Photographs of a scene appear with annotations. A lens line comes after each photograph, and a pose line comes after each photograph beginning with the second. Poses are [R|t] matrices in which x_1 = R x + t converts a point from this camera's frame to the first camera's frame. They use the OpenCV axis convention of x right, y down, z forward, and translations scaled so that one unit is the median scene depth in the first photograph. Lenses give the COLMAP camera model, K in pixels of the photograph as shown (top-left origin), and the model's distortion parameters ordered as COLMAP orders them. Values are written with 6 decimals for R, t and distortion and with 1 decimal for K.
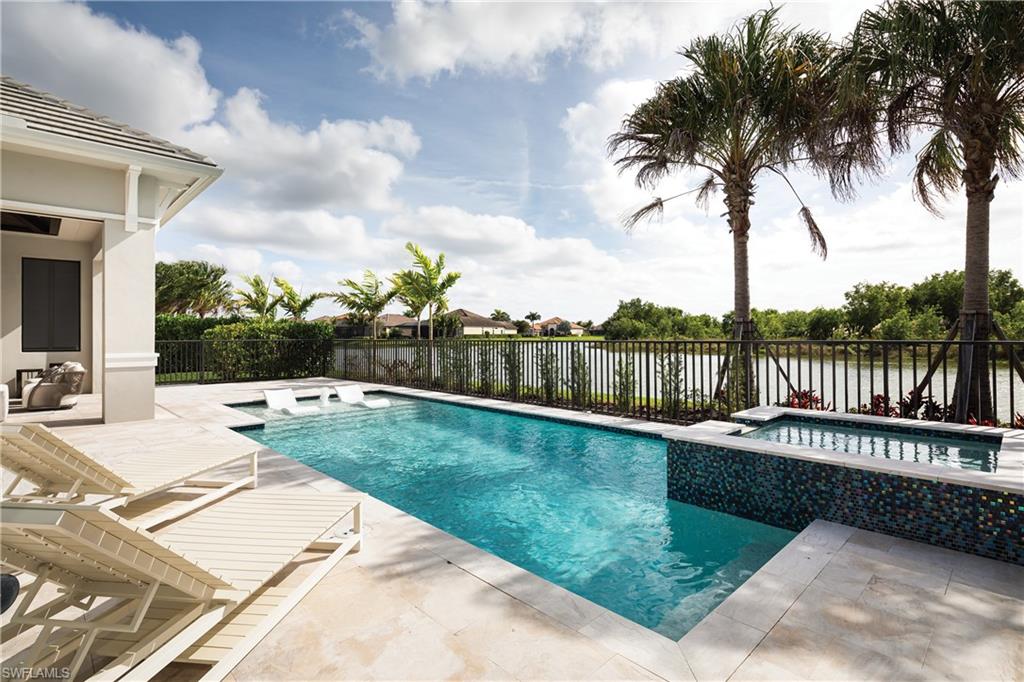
lens RADIAL K [[493.3, 0, 516.5], [0, 493.3, 325.2], [0, 0, 1]] dist [0.001881, 0.000376]
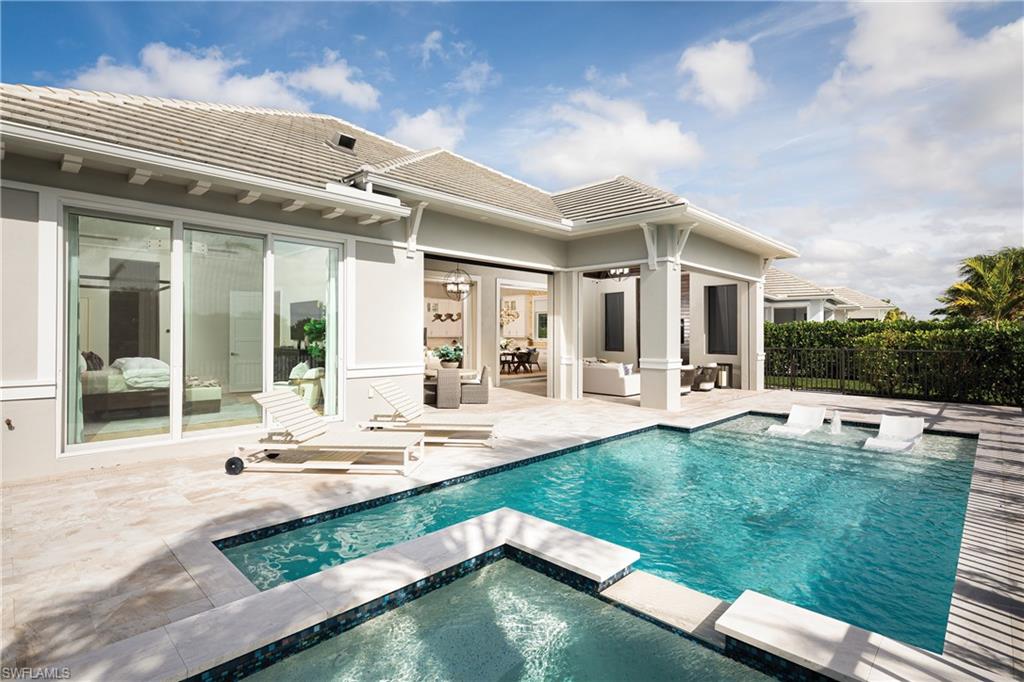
lens RADIAL K [[493.3, 0, 516.5], [0, 493.3, 325.2], [0, 0, 1]] dist [0.001881, 0.000376]
pose [[0.032213, -0.001844, -0.999479, 0.802606], [0.011329, 0.999935, -0.001480, -0.052599], [0.999417, -0.011276, 0.032232, 0.808525]]
